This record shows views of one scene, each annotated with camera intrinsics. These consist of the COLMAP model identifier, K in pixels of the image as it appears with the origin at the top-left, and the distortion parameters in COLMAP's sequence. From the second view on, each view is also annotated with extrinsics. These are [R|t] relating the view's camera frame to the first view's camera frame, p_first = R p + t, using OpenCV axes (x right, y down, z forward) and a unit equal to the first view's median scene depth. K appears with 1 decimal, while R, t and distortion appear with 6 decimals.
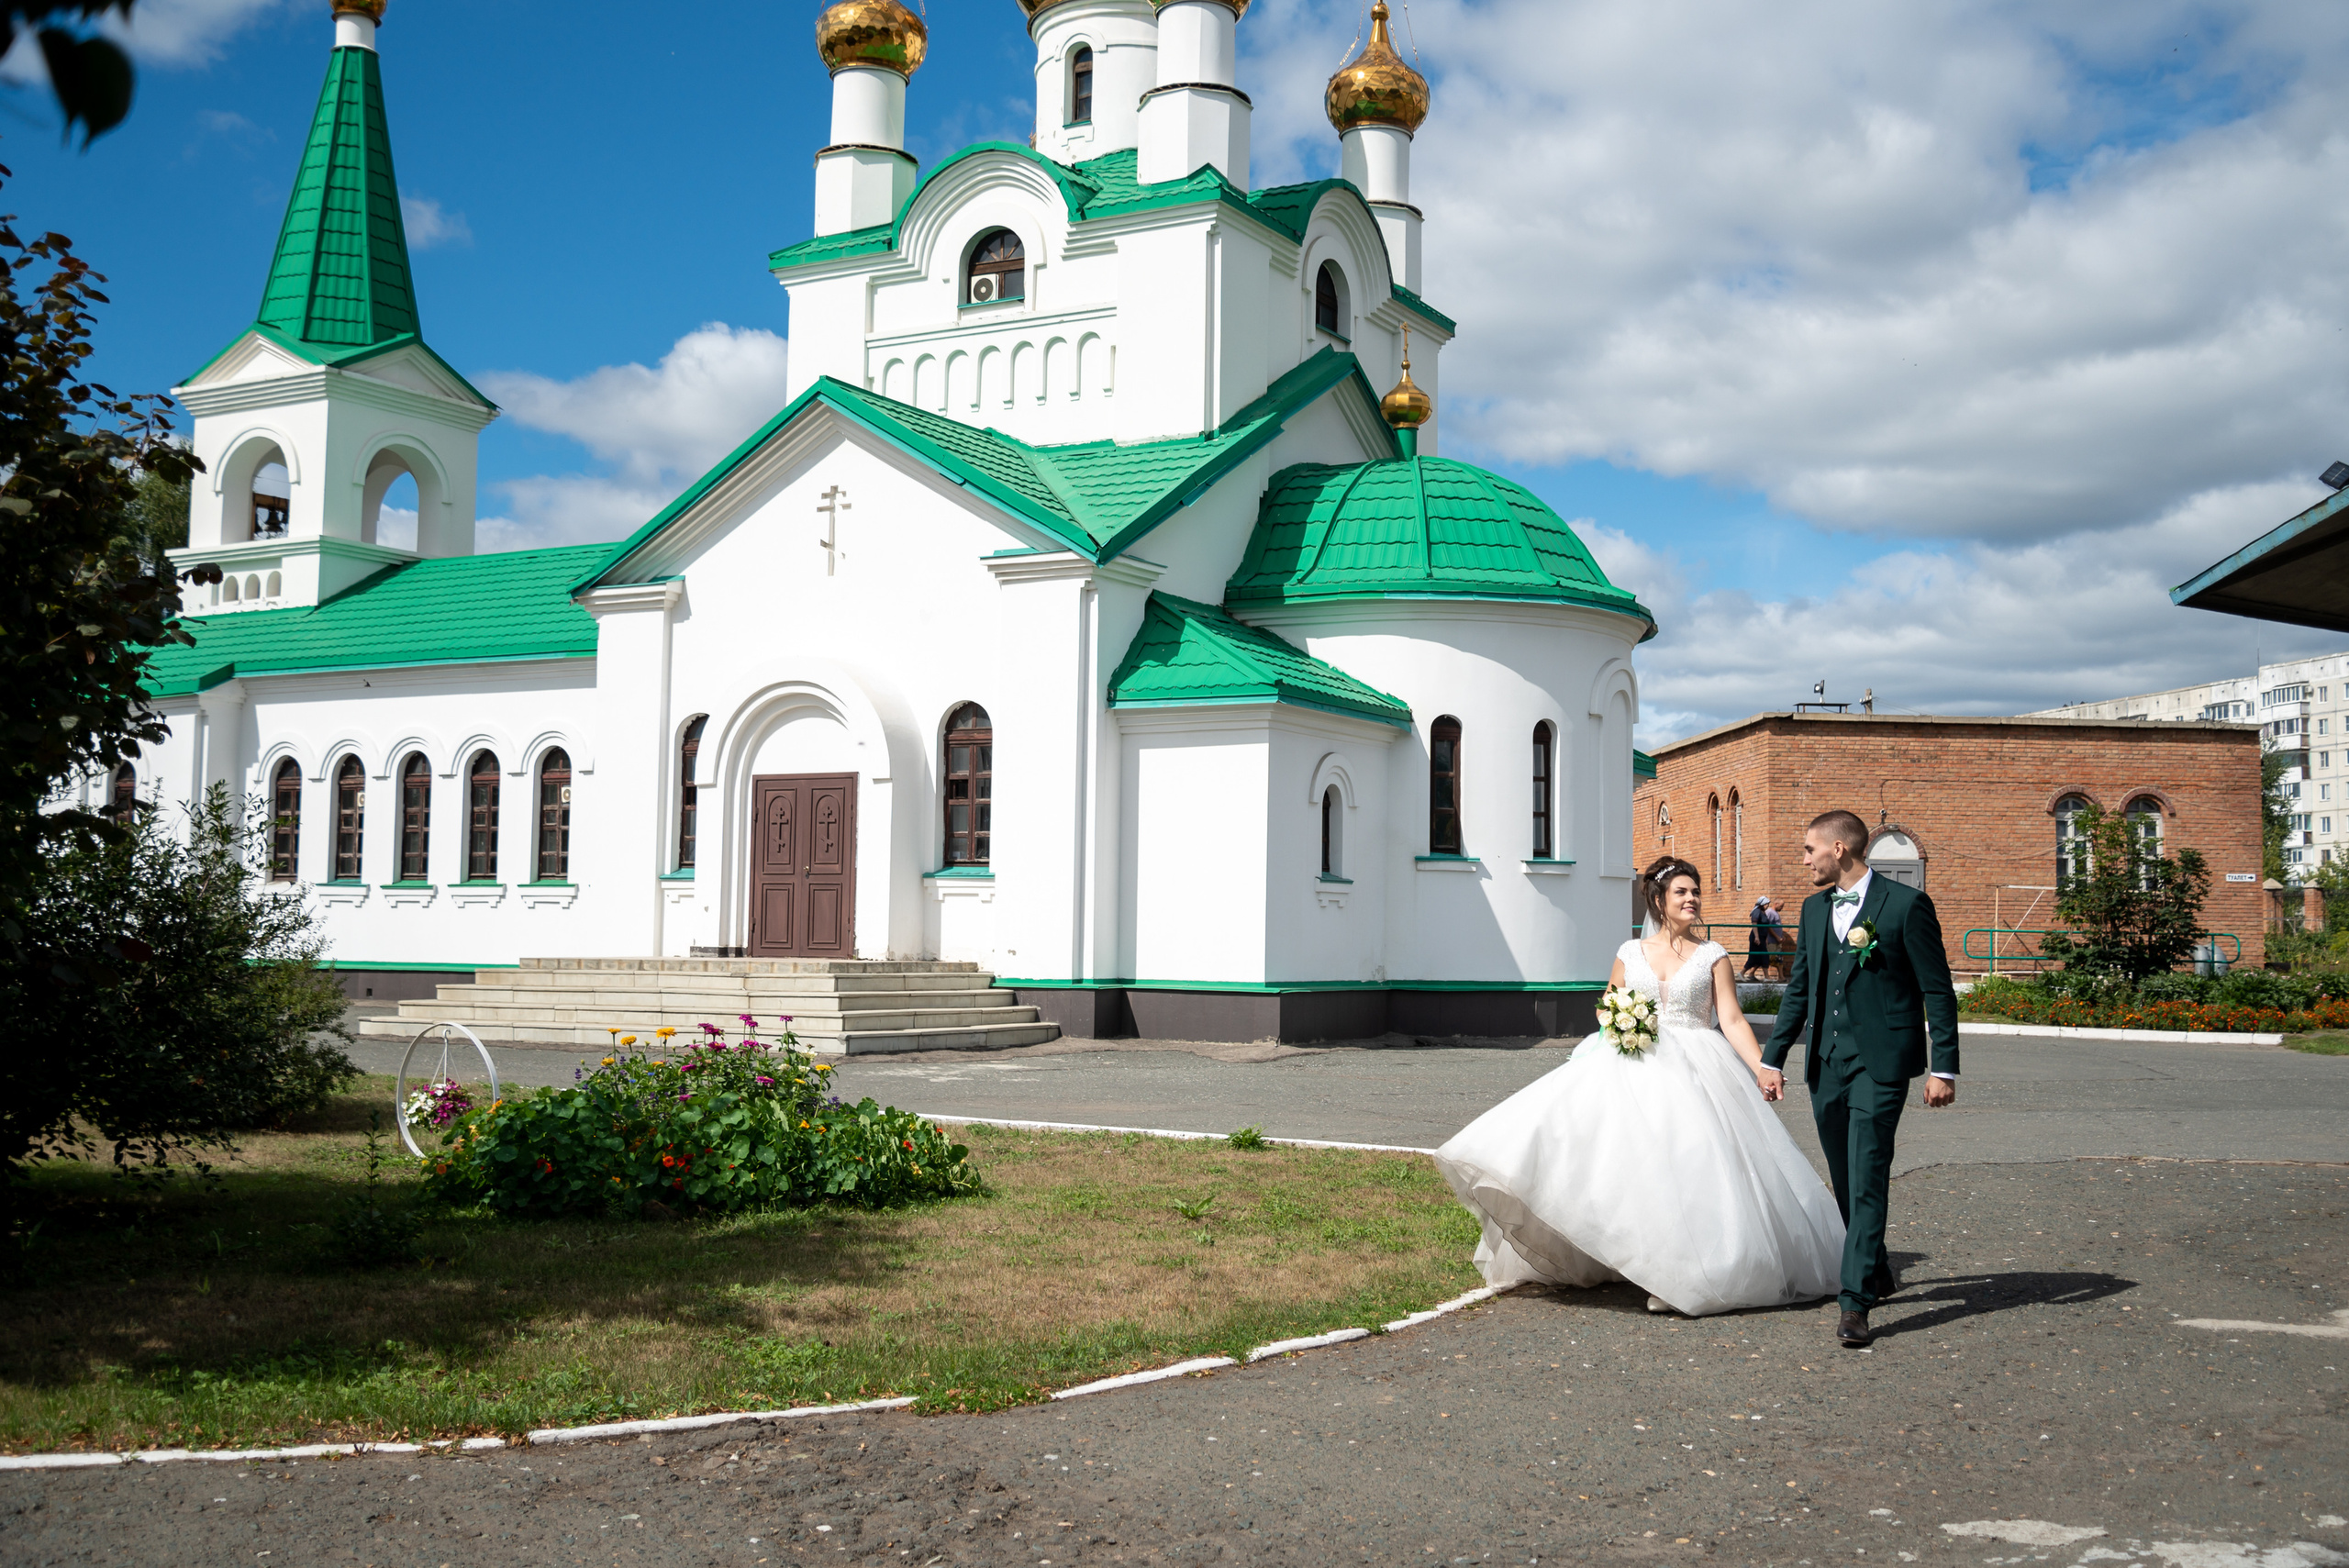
lens RADIAL K [[2312.8, 0, 1238.5], [0, 2312.8, 770.4], [0, 0, 1]] dist [-0.011155, -0.067979]
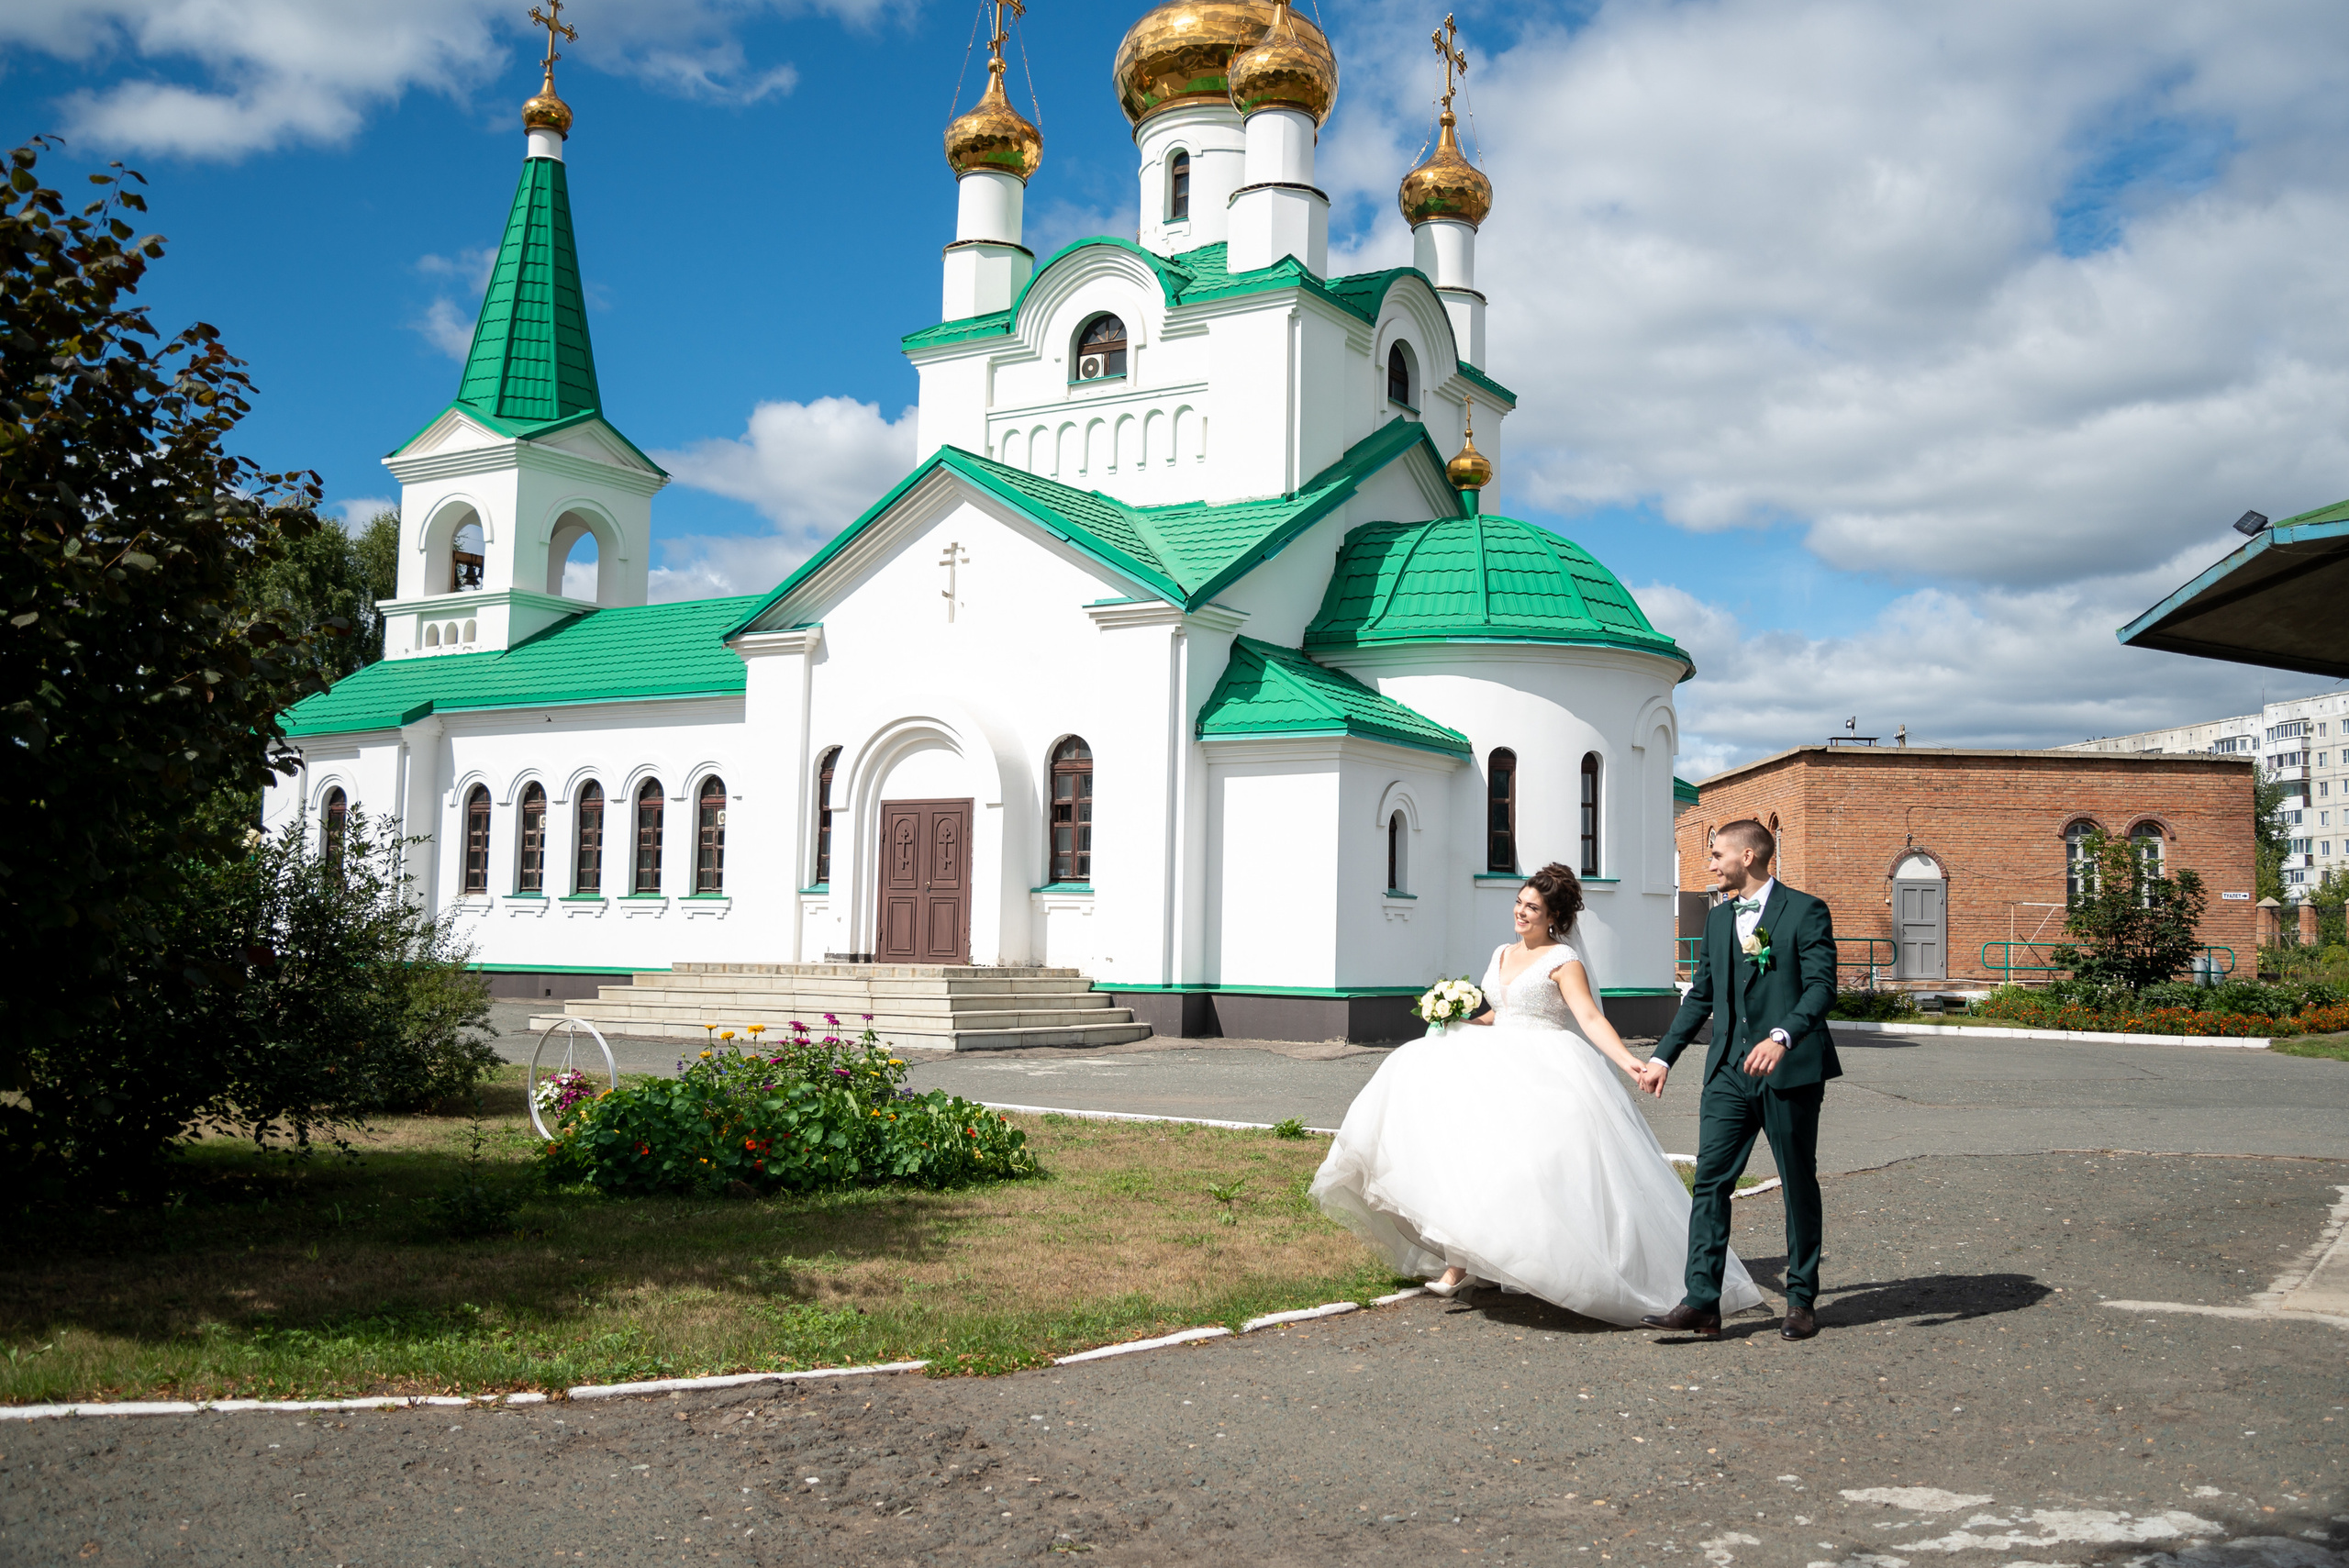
lens RADIAL K [[2067.9, 0, 1278.5], [0, 2067.9, 766.4], [0, 0, 1]] dist [-0.023448, -0.047257]
pose [[0.999435, 0.001056, -0.033595, 0.016027], [-0.001572, 0.999881, -0.015348, 0.000671], [0.033575, 0.015392, 0.999318, 0.004862]]
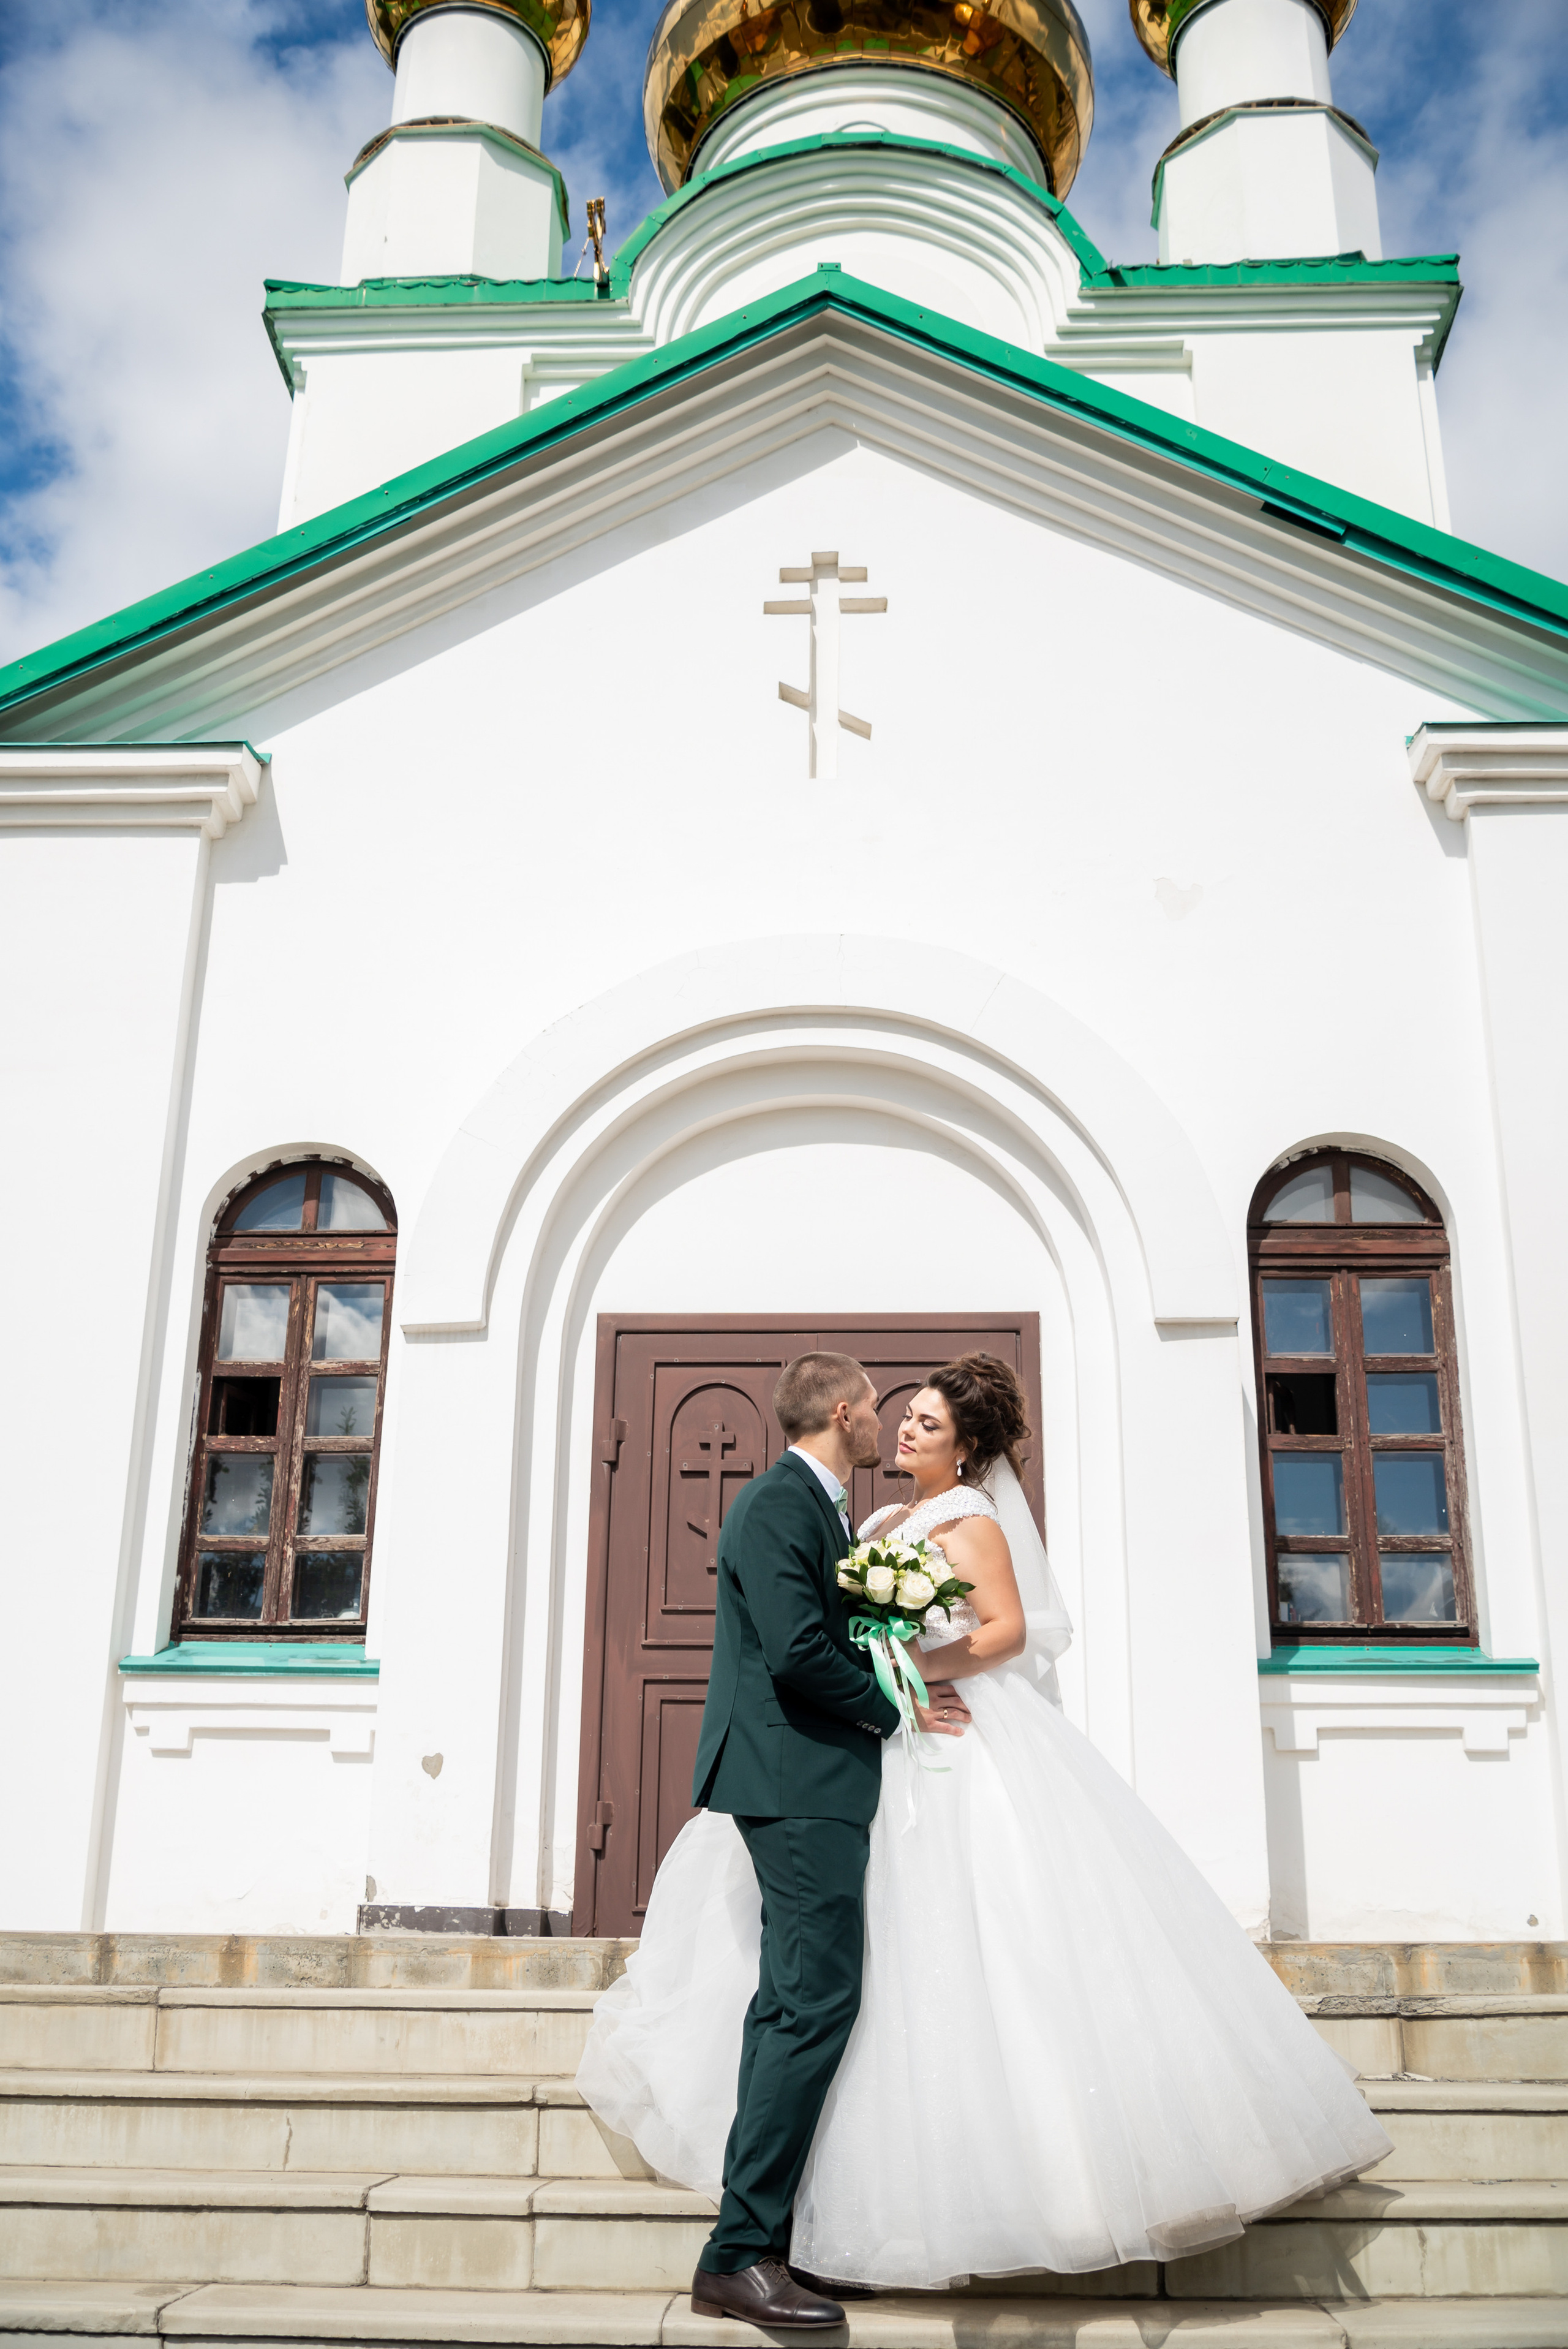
lens RADIAL K [[2299.7, 0, 784.0], [0, 2299.7, 1174.5], [0, 0, 1]] dist [-0.076040, -0.015221]
pose [[0.900362, 0.145572, 0.410070, -0.309729], [-0.031883, 0.961918, -0.271472, 0.063761], [-0.433973, 0.231349, 0.870715, 0.719106]]
